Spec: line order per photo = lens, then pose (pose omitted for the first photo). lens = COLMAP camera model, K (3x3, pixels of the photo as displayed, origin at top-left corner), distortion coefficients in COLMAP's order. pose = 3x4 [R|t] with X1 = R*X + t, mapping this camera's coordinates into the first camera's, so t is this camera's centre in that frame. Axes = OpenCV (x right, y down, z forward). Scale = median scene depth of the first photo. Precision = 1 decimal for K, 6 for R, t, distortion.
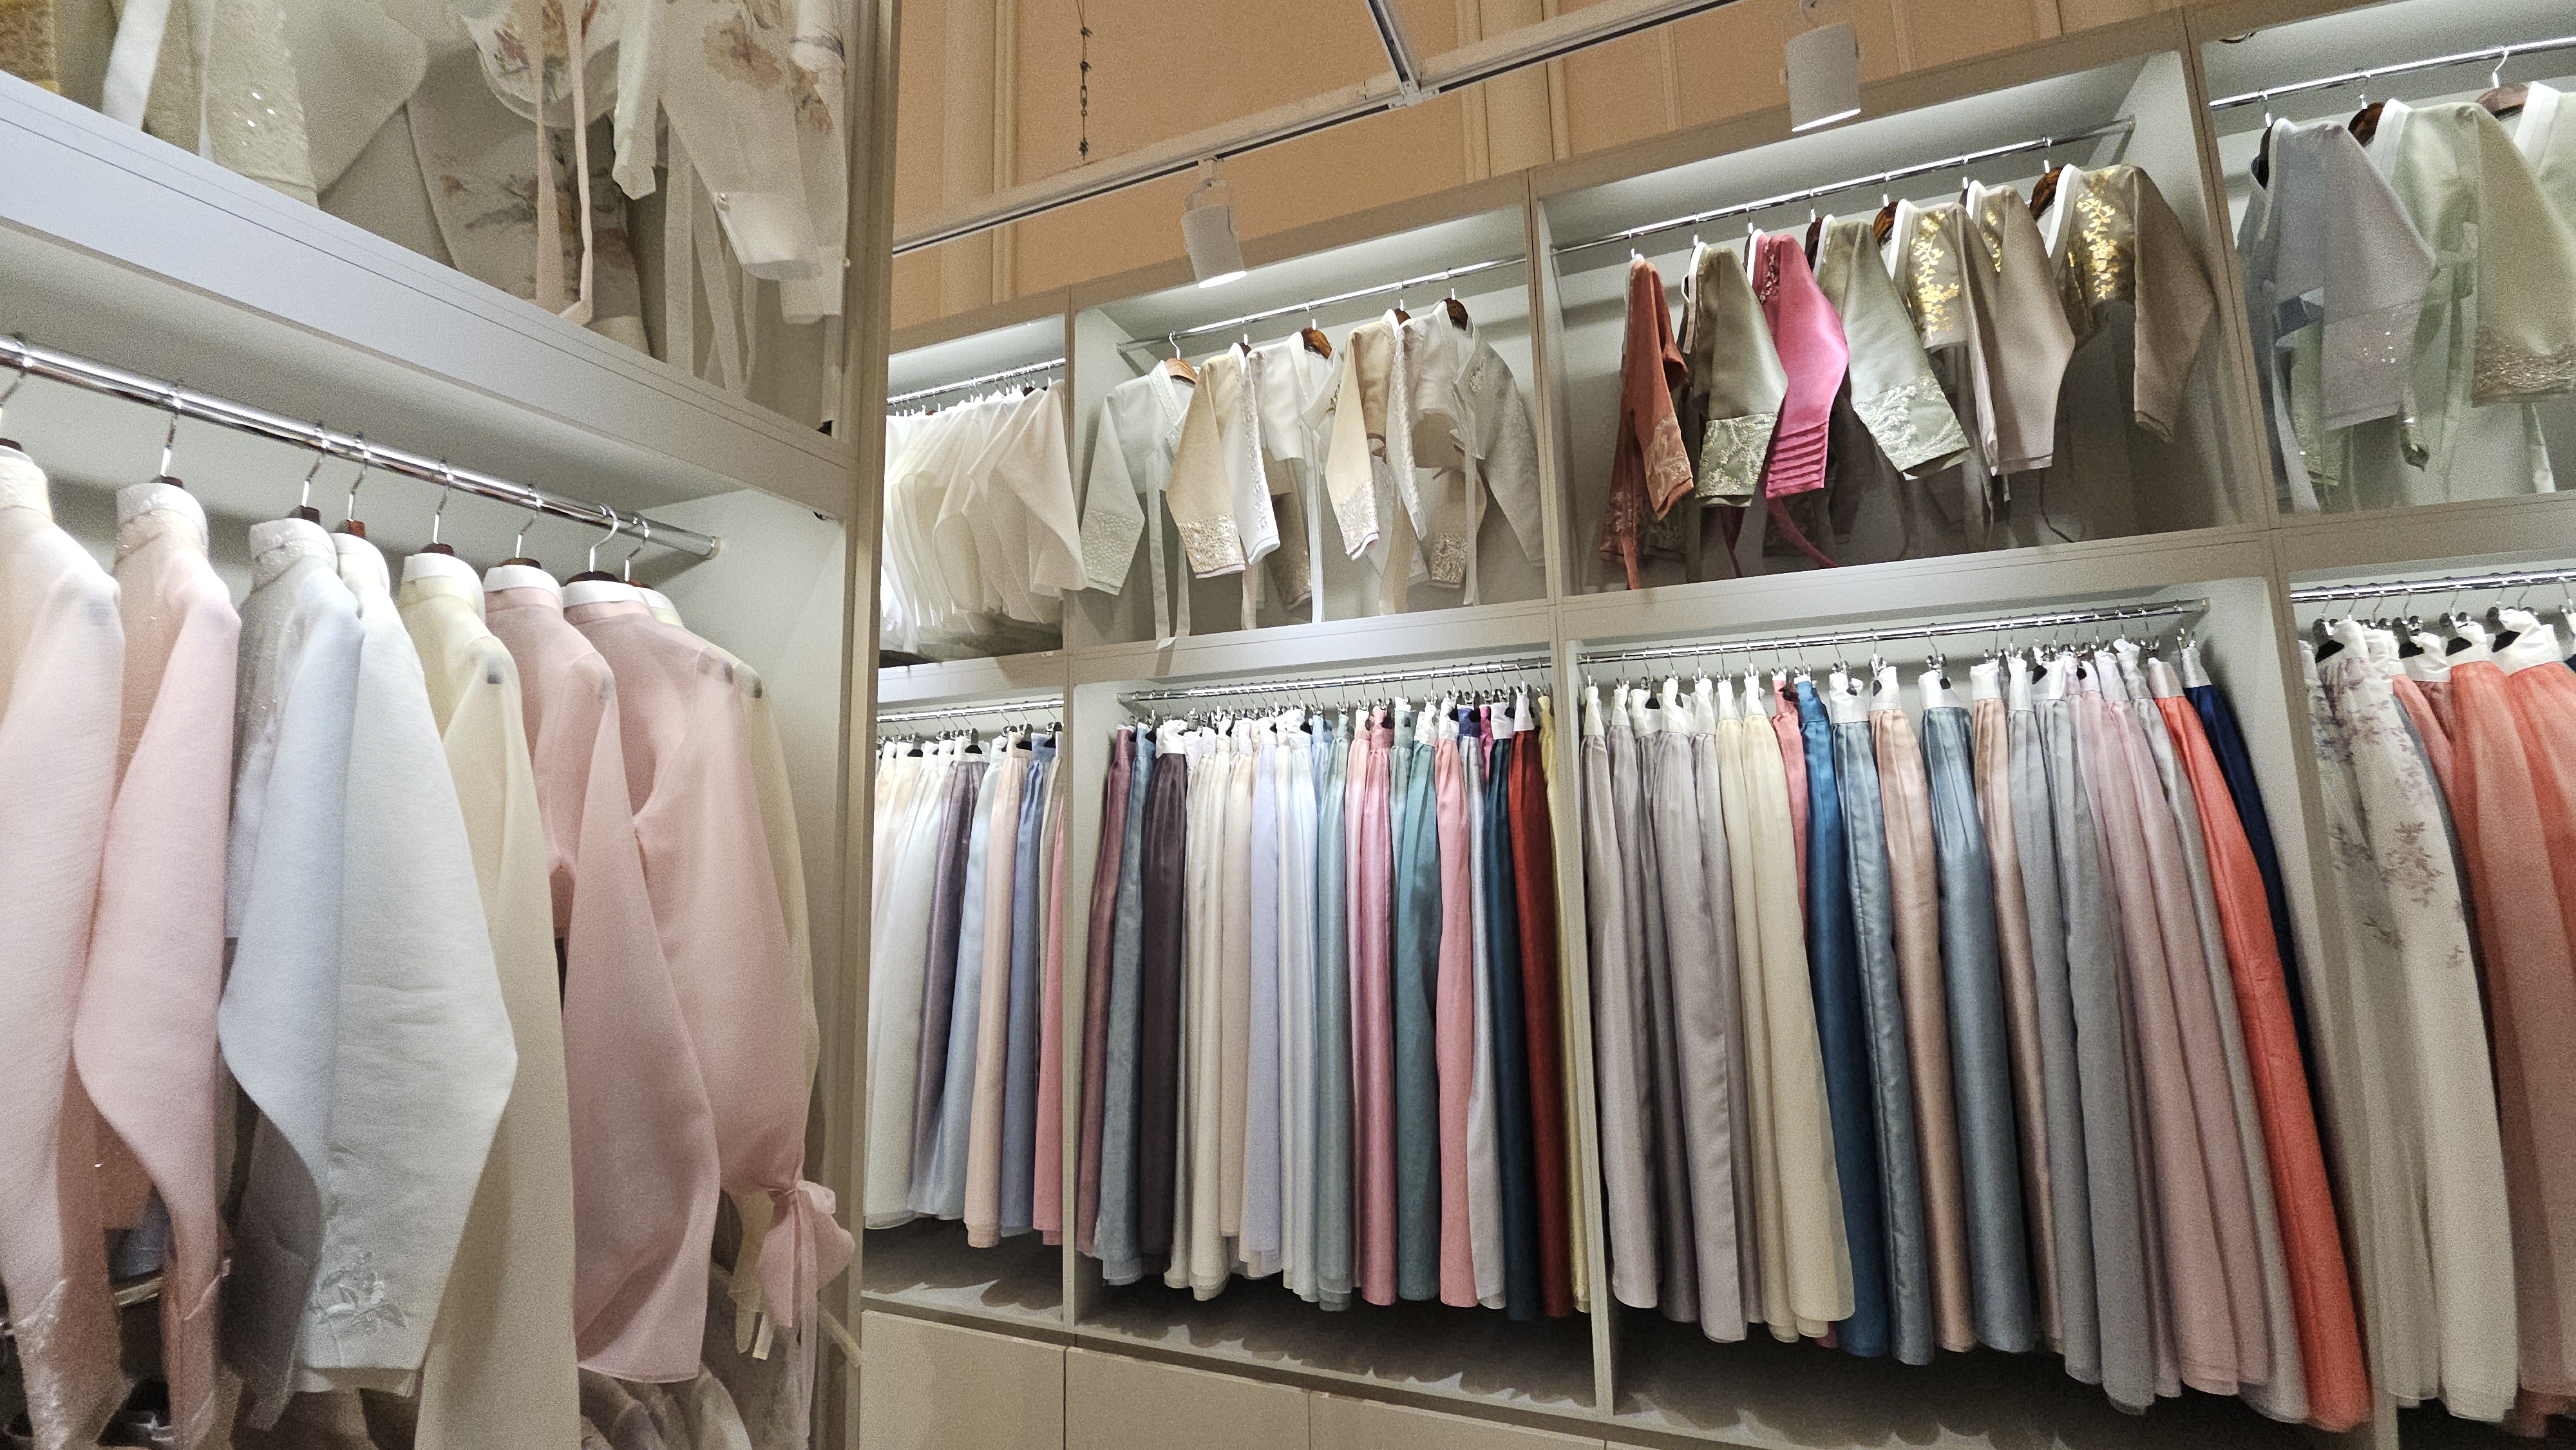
lens RADIAL K [[1028.4, 0, 1282.3], [0, 1028.4, 691.9], [0, 0, 1]] dist [-0.000983, -0.012566]
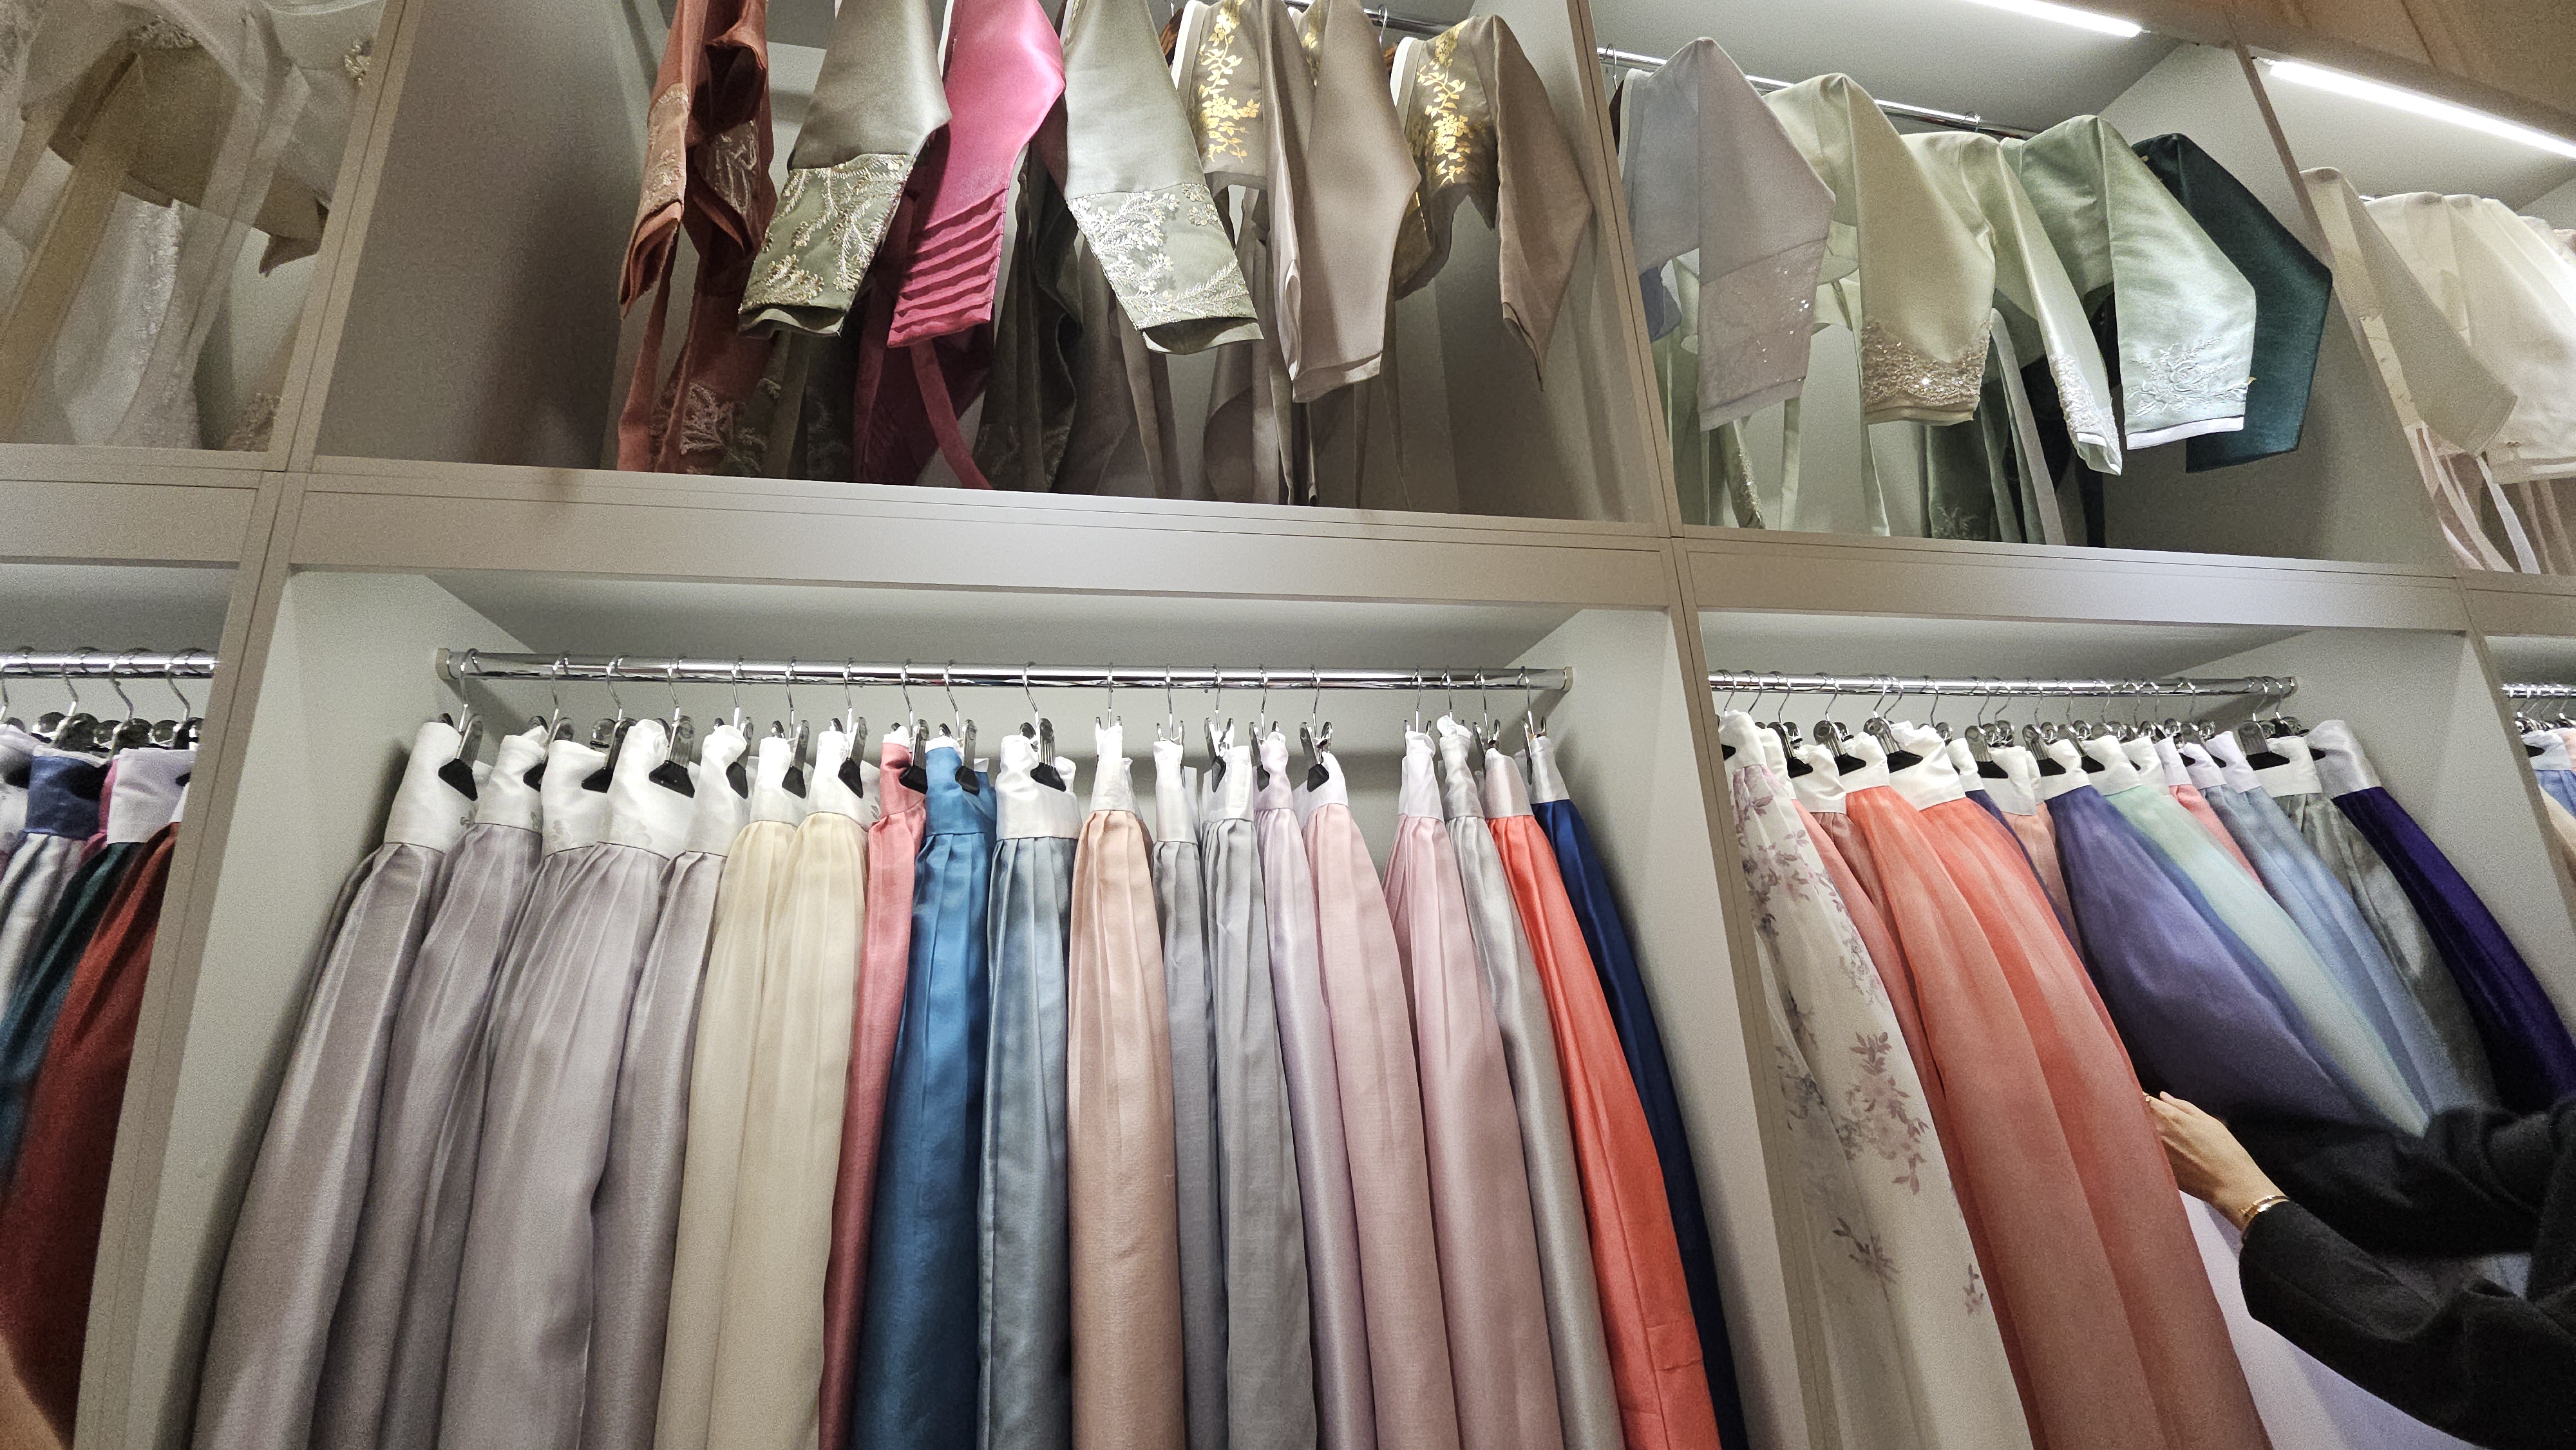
lens RADIAL K [[1028.4, 0, 1282.3], [0, 1028.4, 691.9], [0, 0, 1]] dist [-0.000983, -0.012566]
pose [[0.834222, 0.134839, 0.534689, 0.415725], [-0.039794, 0.981835, -0.185514, 0.049517], [-0.549992, 0.133483, 0.824434, 0.569445]]
